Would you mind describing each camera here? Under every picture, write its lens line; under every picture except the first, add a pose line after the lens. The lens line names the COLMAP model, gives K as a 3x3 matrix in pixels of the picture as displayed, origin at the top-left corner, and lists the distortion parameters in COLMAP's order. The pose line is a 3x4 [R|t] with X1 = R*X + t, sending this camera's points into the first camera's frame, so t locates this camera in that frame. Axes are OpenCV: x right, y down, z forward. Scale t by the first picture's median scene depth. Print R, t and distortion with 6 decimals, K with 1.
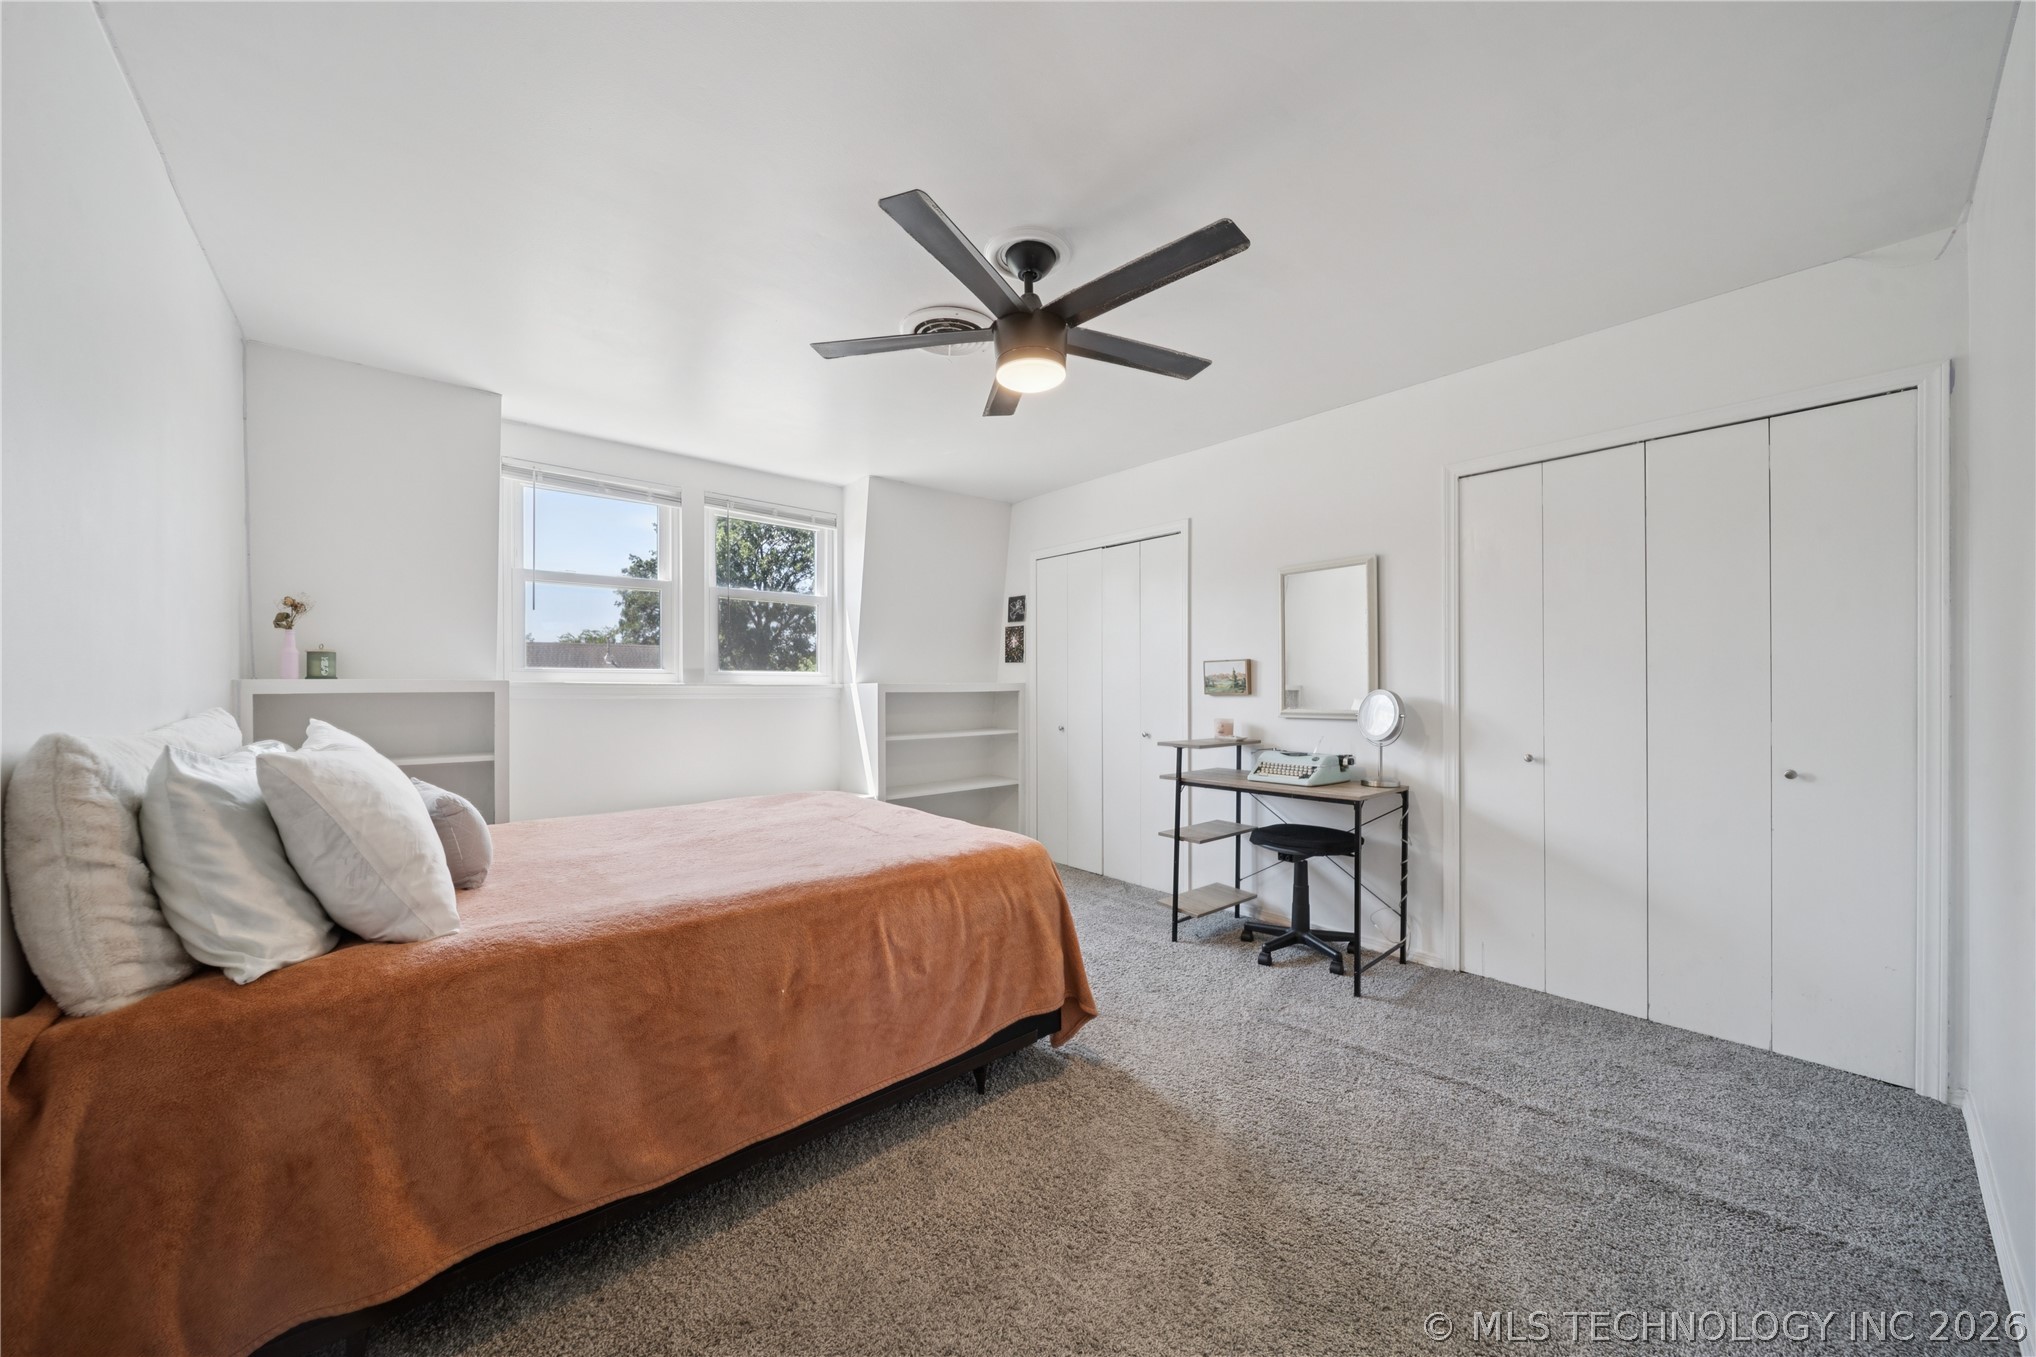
lens RADIAL K [[724.2, 0, 1017.2], [0, 724.2, 675.9], [0, 0, 1]] dist [0.000658, -0.001788]
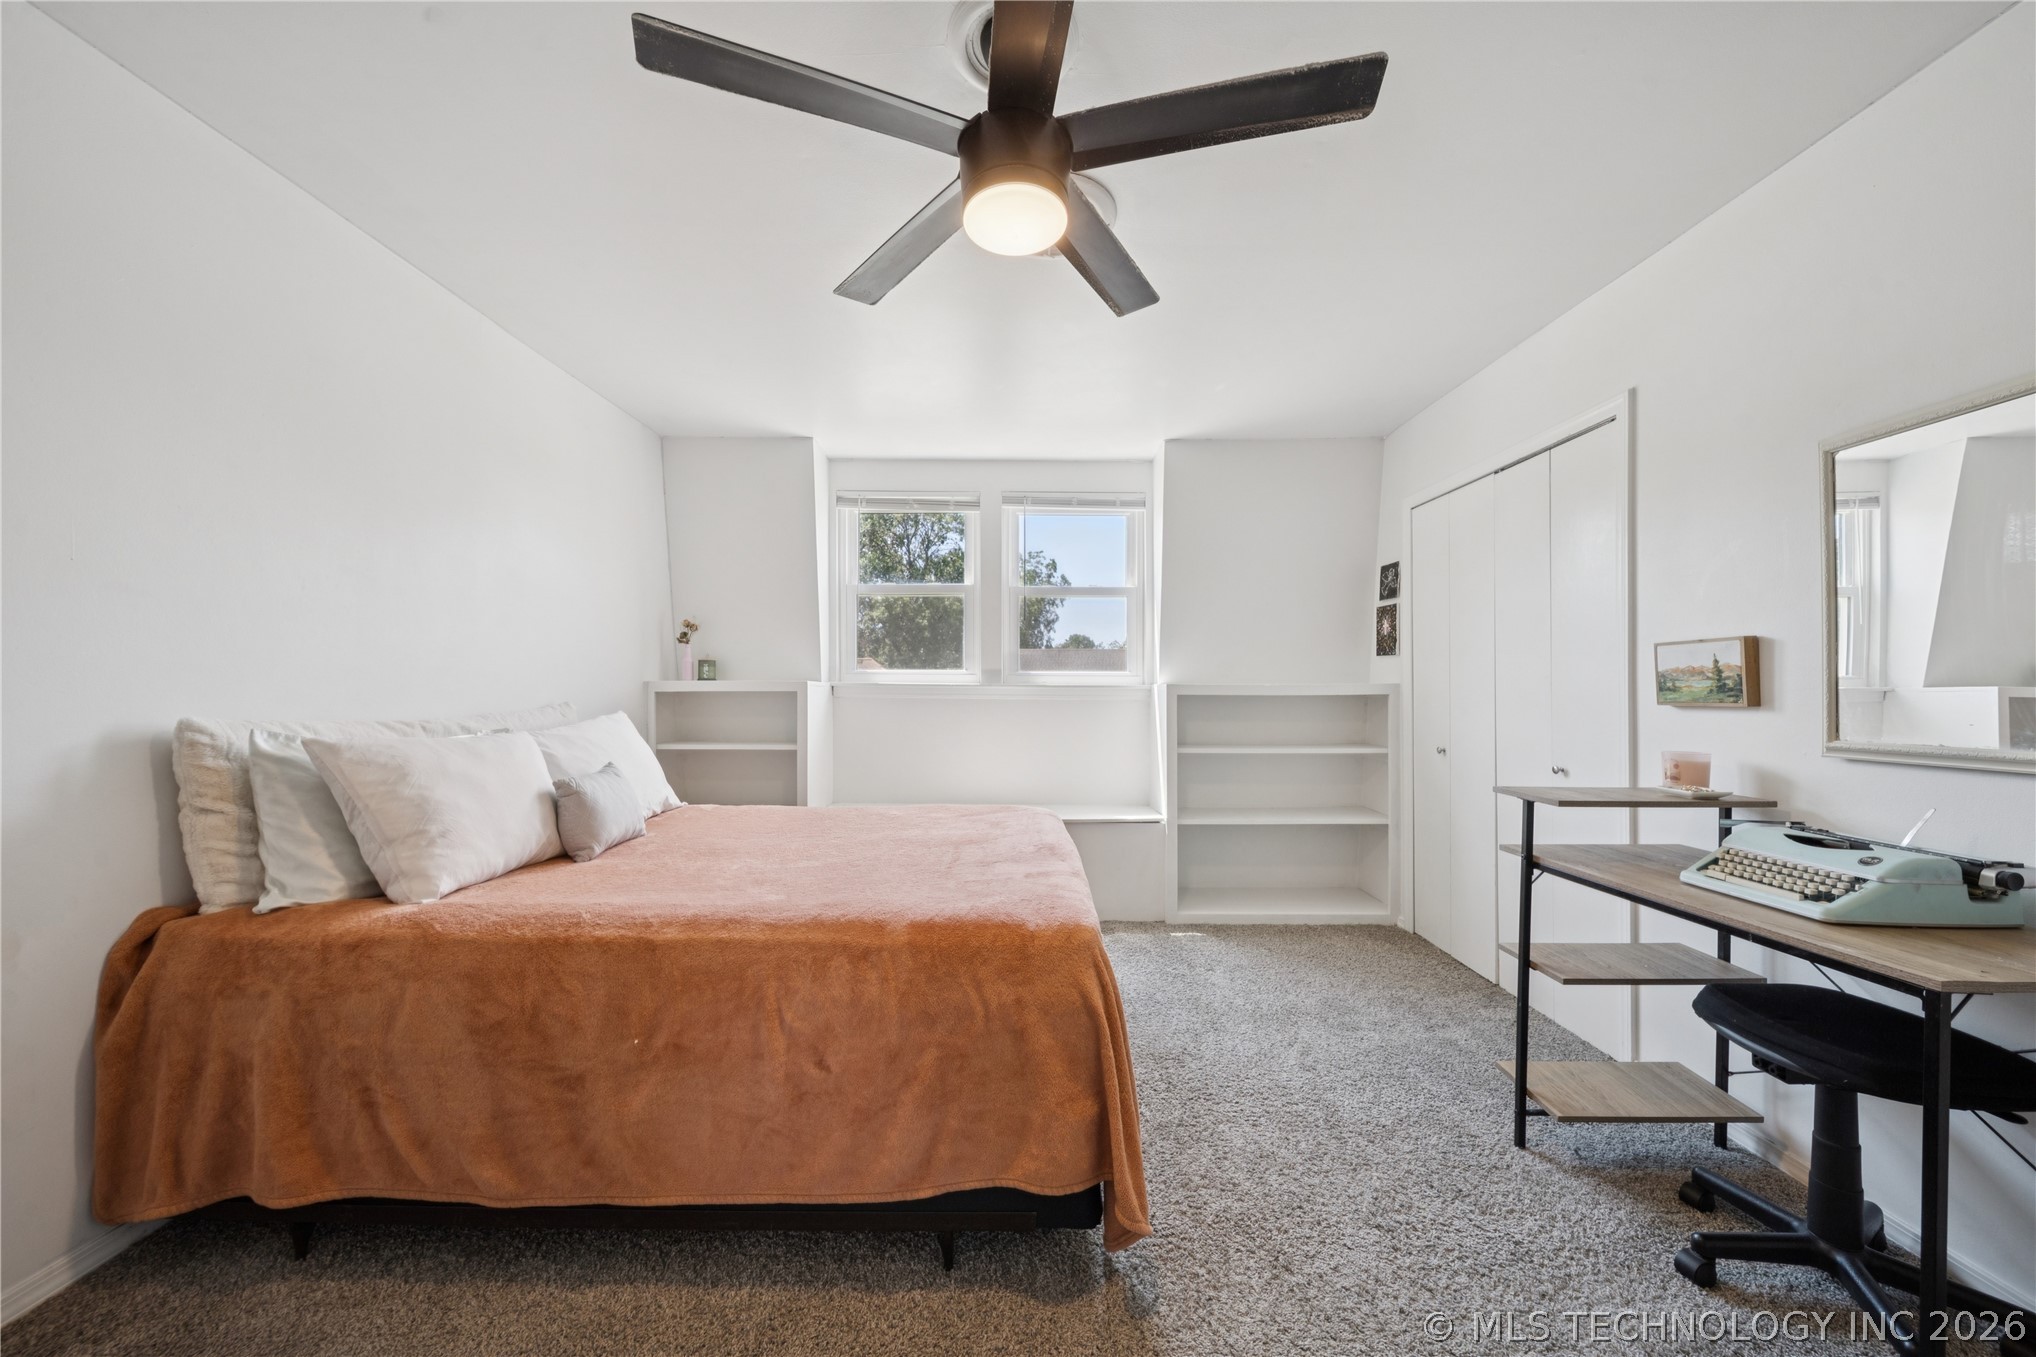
lens RADIAL K [[724.2, 0, 1017.2], [0, 724.2, 675.9], [0, 0, 1]] dist [0.000658, -0.001788]
pose [[0.754580, -0.006903, -0.656171, 0.307857], [0.006282, 0.999975, -0.003296, 0.003229], [0.656178, -0.001635, 0.754605, 0.340215]]
